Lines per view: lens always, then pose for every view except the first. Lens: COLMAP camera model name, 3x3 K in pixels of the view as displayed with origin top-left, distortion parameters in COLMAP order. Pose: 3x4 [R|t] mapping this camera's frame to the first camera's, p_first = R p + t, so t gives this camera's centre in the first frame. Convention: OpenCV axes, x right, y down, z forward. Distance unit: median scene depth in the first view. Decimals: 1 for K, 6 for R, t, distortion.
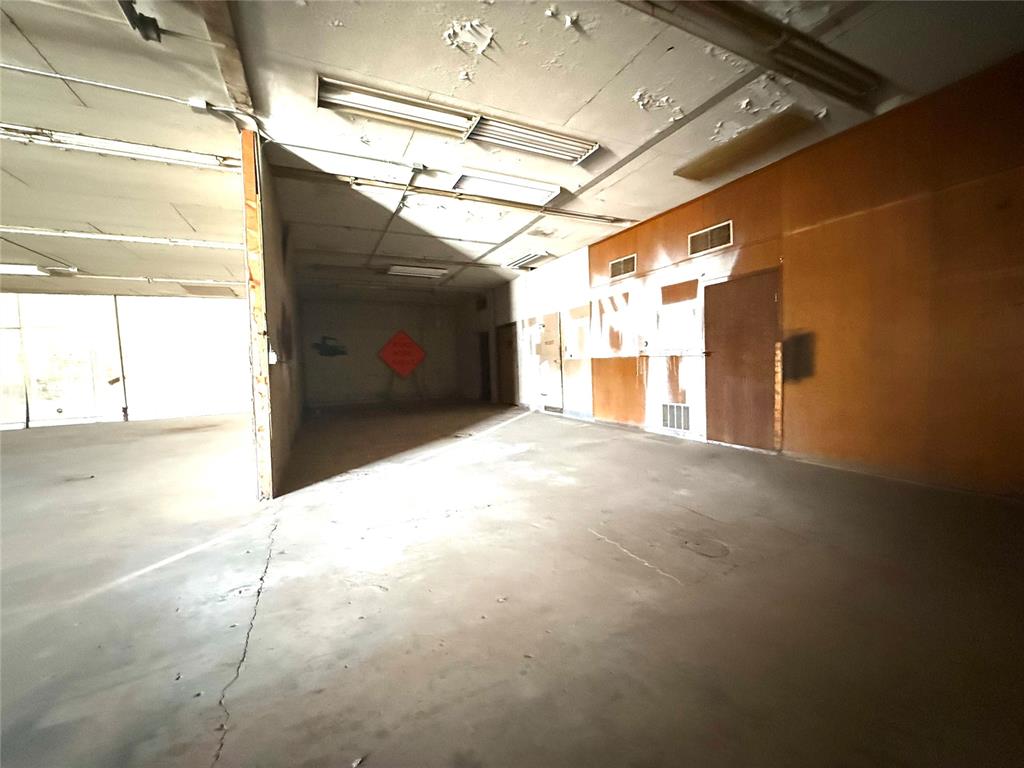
lens RADIAL K [[415.4, 0, 513.9], [0, 415.4, 383.2], [0, 0, 1]] dist [-0.000794, -0.000207]
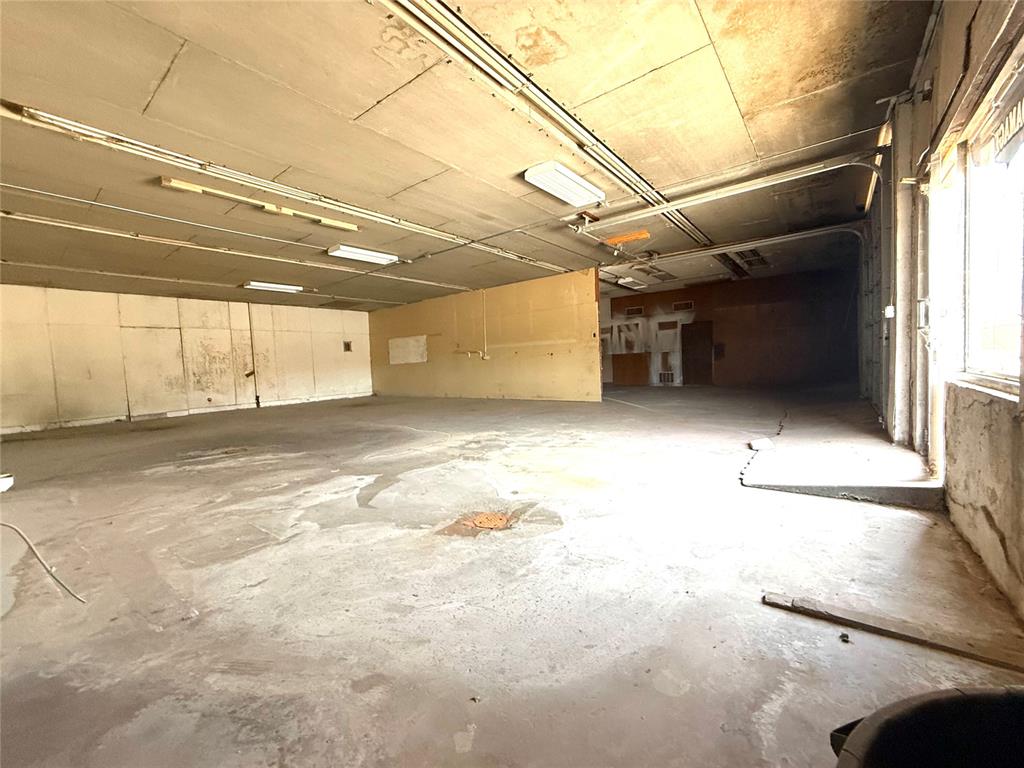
lens RADIAL K [[415.4, 0, 507.1], [0, 415.4, 384.0], [0, 0, 1]] dist [-0.000794, -0.000207]
pose [[0.891110, -0.028927, 0.452865, -1.286571], [0.034465, 0.999398, -0.003980, 0.081251], [-0.452477, 0.019155, 0.891570, -0.605576]]
